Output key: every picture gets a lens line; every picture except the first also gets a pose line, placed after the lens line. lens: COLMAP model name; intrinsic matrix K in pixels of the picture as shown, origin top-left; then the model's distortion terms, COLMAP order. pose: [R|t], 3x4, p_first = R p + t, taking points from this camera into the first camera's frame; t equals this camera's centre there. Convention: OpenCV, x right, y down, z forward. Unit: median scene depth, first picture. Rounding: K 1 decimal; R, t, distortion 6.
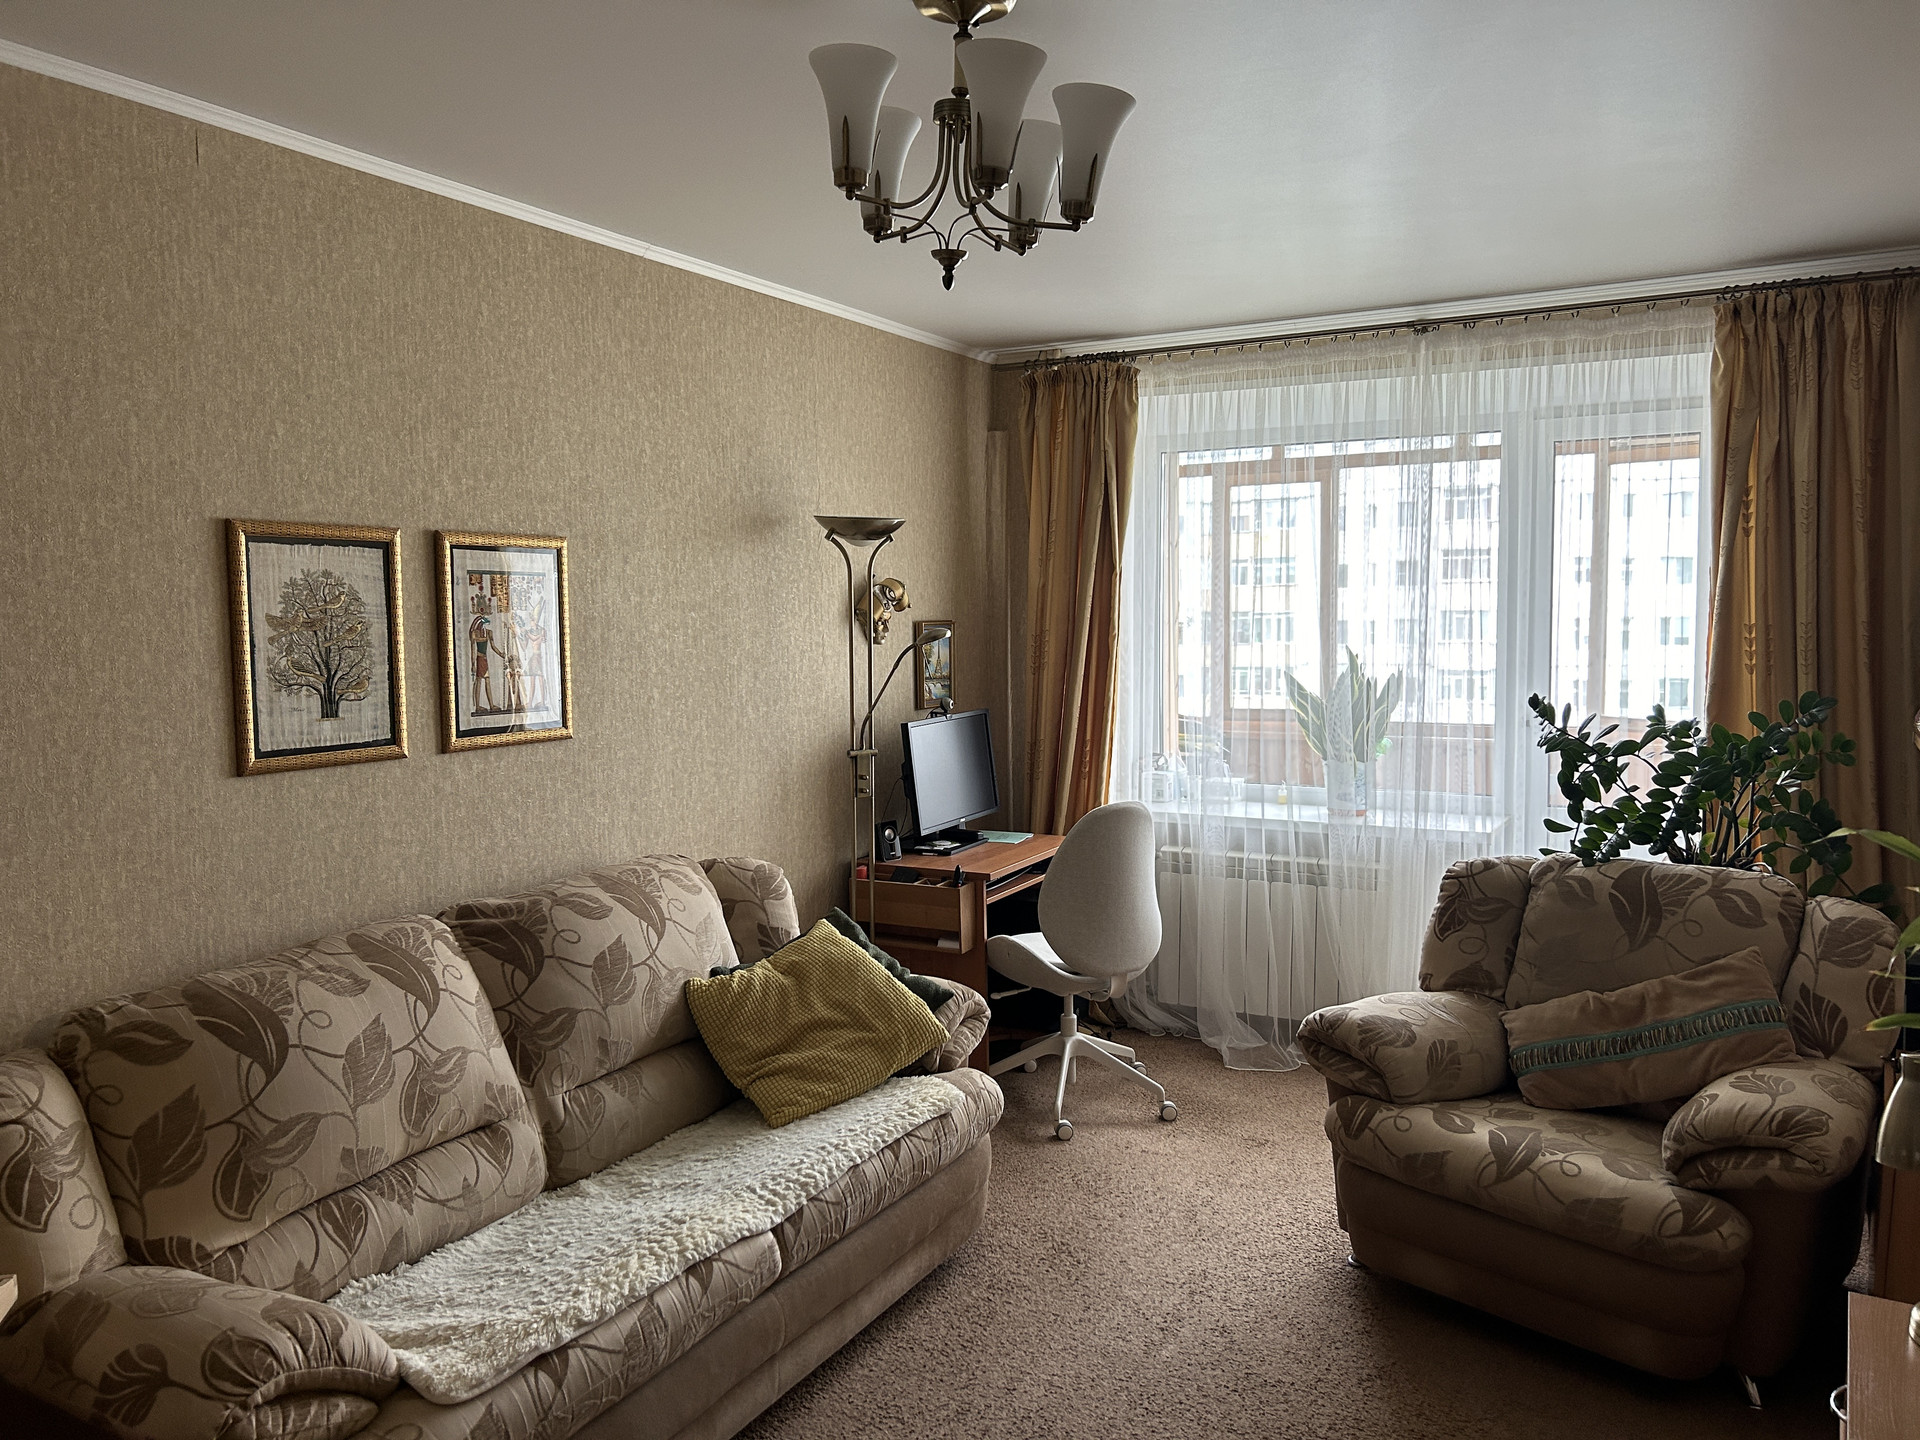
lens RADIAL K [[1448.5, 0, 953.2], [0, 1448.5, 717.0], [0, 0, 1]] dist [0.056484, -0.060666]
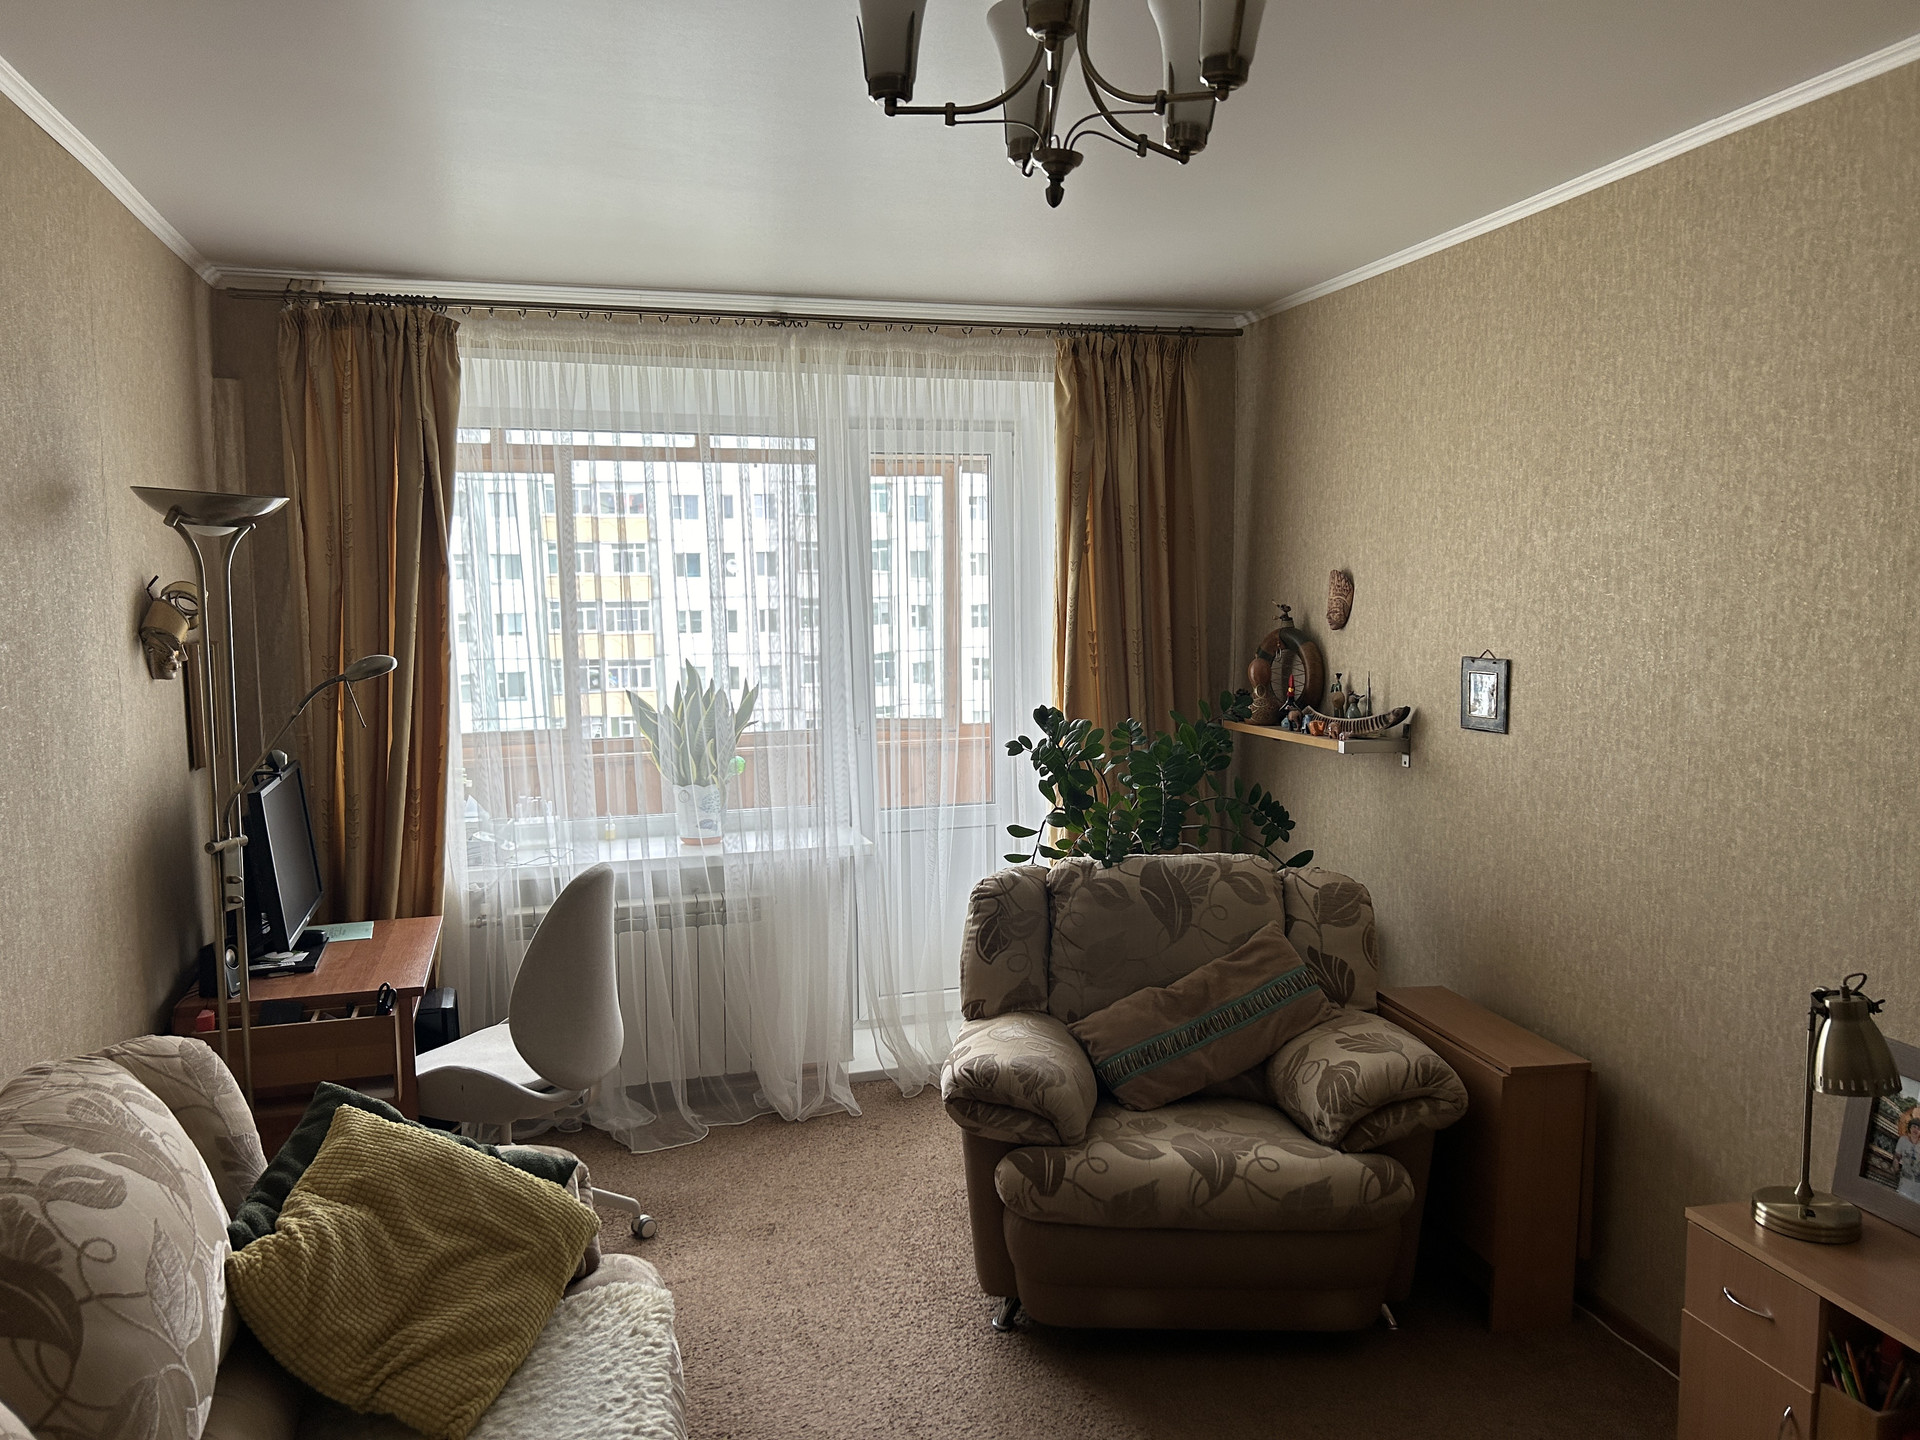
lens RADIAL K [[1448.5, 0, 961.6], [0, 1448.5, 711.2], [0, 0, 1]] dist [0.056484, -0.060666]
pose [[0.710908, -0.057757, 0.700910, -0.351543], [0.057195, 0.998069, 0.024234, -0.039547], [-0.700956, 0.022860, 0.712838, 0.326254]]
